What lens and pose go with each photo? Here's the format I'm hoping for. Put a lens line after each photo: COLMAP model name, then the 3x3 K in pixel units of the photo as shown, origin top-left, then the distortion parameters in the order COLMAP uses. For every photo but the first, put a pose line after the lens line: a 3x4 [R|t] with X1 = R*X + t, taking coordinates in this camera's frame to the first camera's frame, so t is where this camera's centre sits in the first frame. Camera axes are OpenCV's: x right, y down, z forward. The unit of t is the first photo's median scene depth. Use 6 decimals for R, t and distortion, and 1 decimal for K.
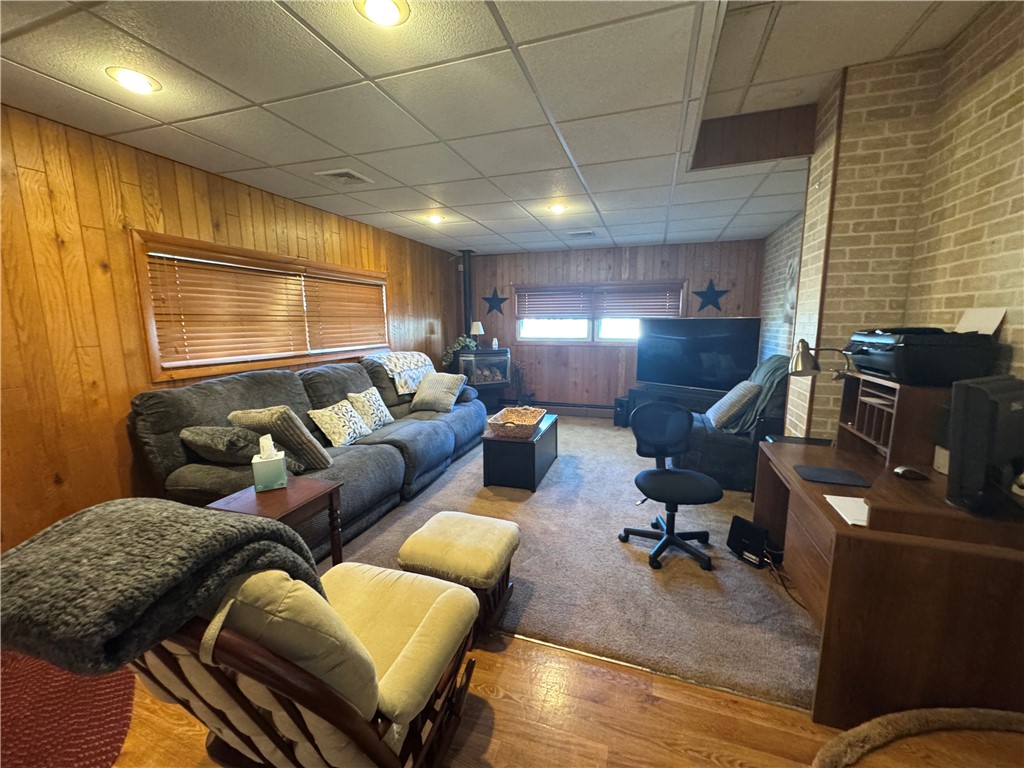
lens RADIAL K [[406.1, 0, 513.7], [0, 406.1, 383.5], [0, 0, 1]] dist [-0.006206, -0.000277]
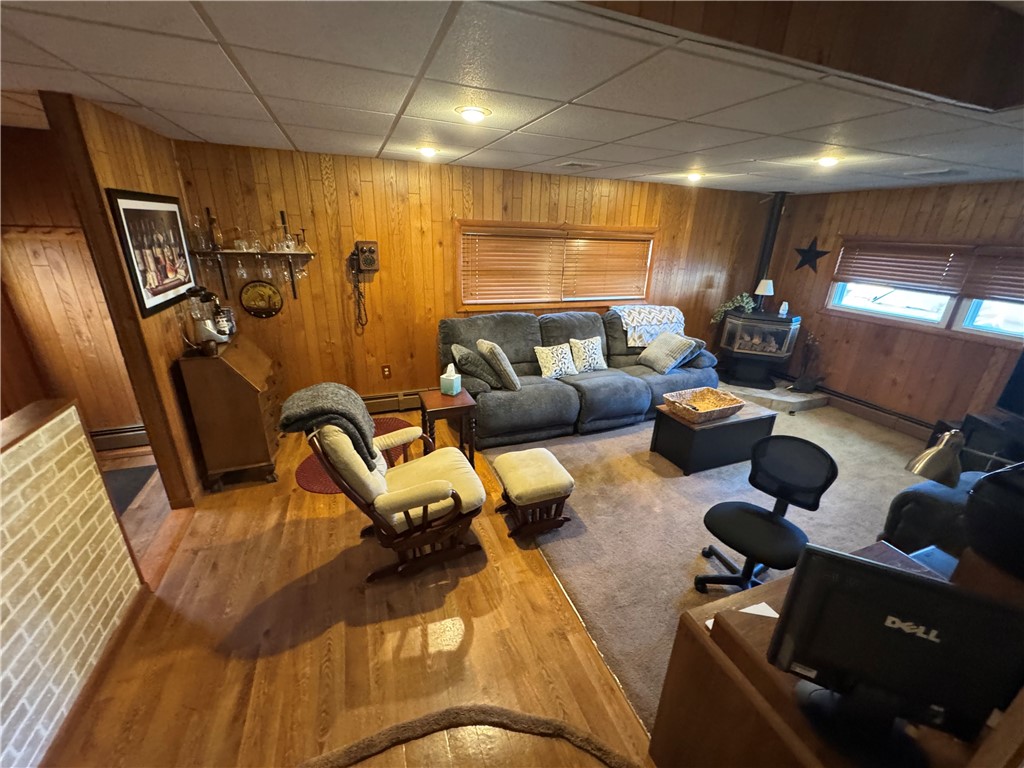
lens RADIAL K [[406.1, 0, 513.7], [0, 406.1, 383.5], [0, 0, 1]] dist [-0.006206, -0.000277]
pose [[0.641774, 0.296631, -0.707203, 0.351822], [-0.153590, 0.953198, 0.260431, -0.123100], [0.751356, -0.058519, 0.657297, 0.022630]]
